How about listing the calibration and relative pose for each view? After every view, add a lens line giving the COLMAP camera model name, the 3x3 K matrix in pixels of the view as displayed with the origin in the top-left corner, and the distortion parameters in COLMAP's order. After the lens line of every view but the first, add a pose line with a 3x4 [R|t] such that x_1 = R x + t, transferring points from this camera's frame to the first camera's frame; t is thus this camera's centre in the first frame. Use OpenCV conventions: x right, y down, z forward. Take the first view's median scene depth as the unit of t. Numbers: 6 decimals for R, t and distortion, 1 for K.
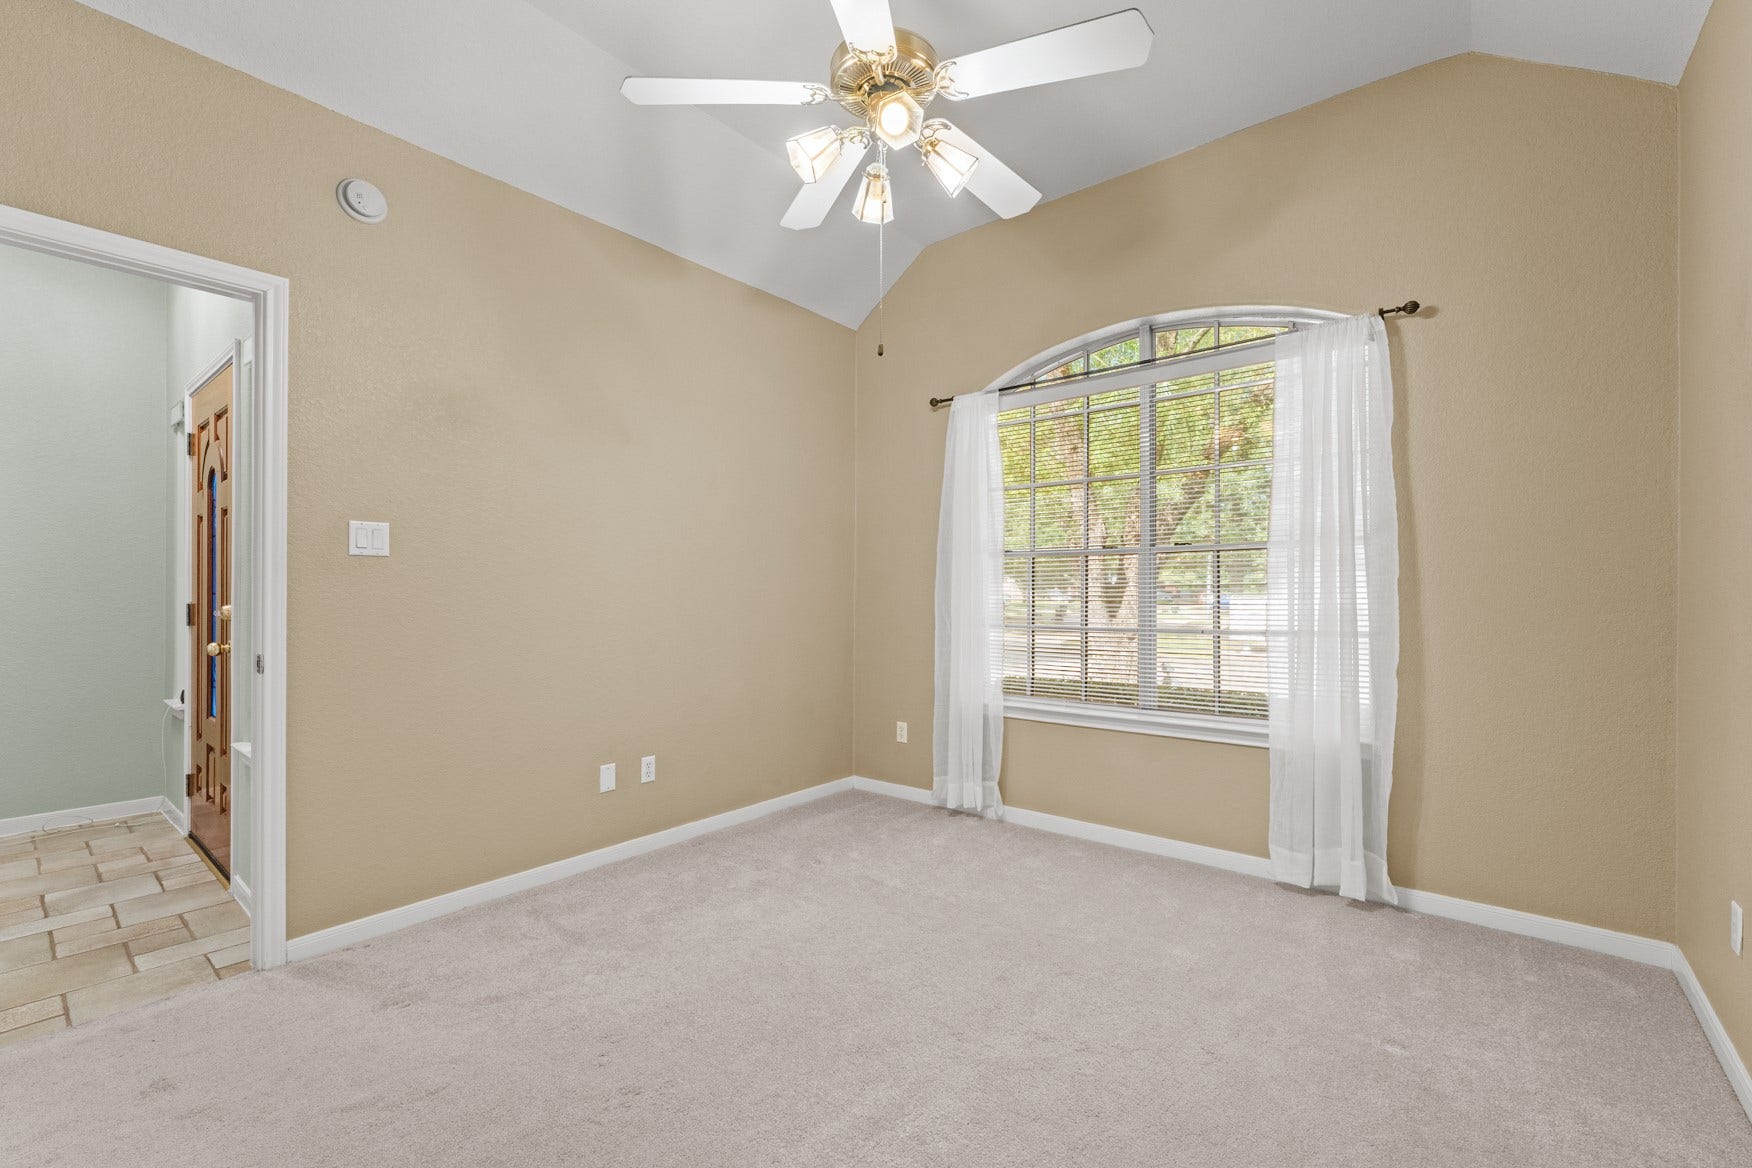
lens RADIAL K [[732.0, 0, 878.6], [0, 732.0, 588.9], [0, 0, 1]] dist [-0.002547, -0.000239]
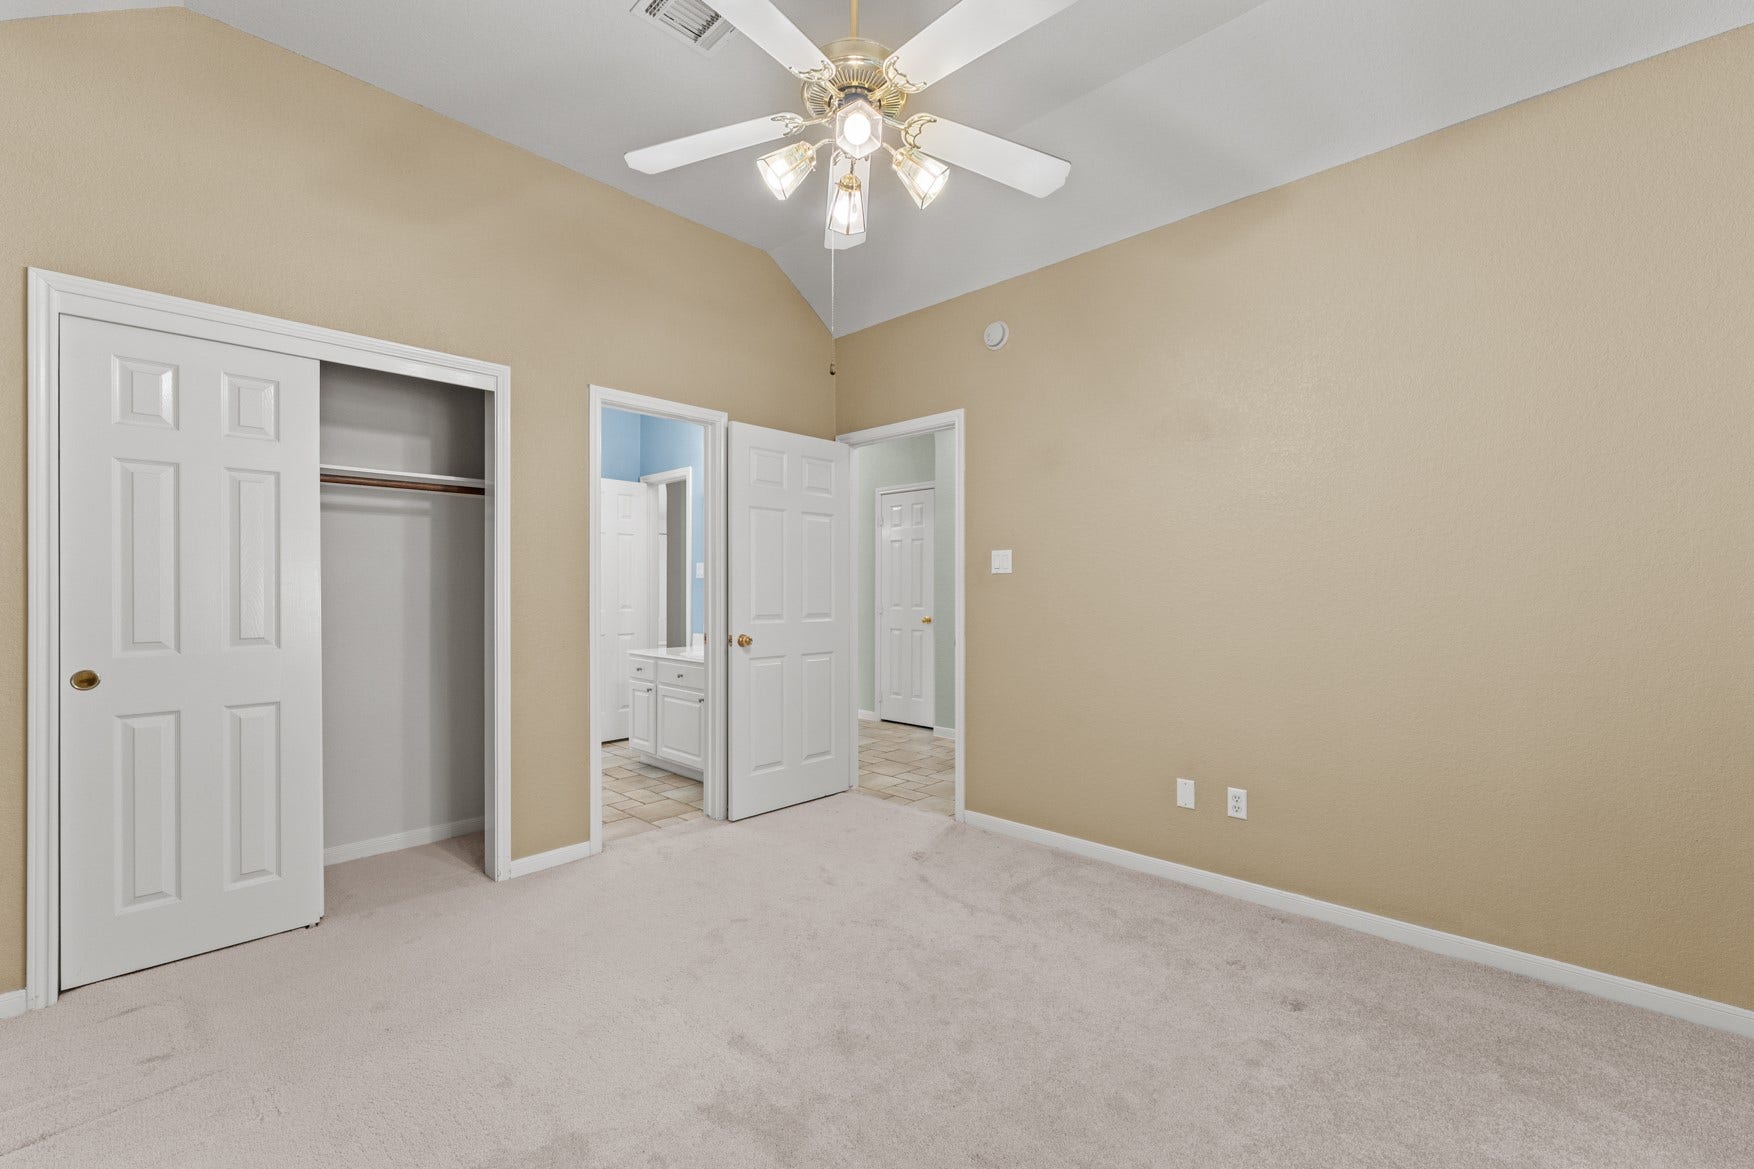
lens RADIAL K [[732.8, 0, 878.3], [0, 732.8, 586.7], [0, 0, 1]] dist [-0.002547, -0.000239]
pose [[-0.073009, -0.000581, -0.997331, 0.622678], [0.007153, 0.999974, -0.001106, -0.015042], [0.997306, -0.007215, -0.073003, 0.674925]]
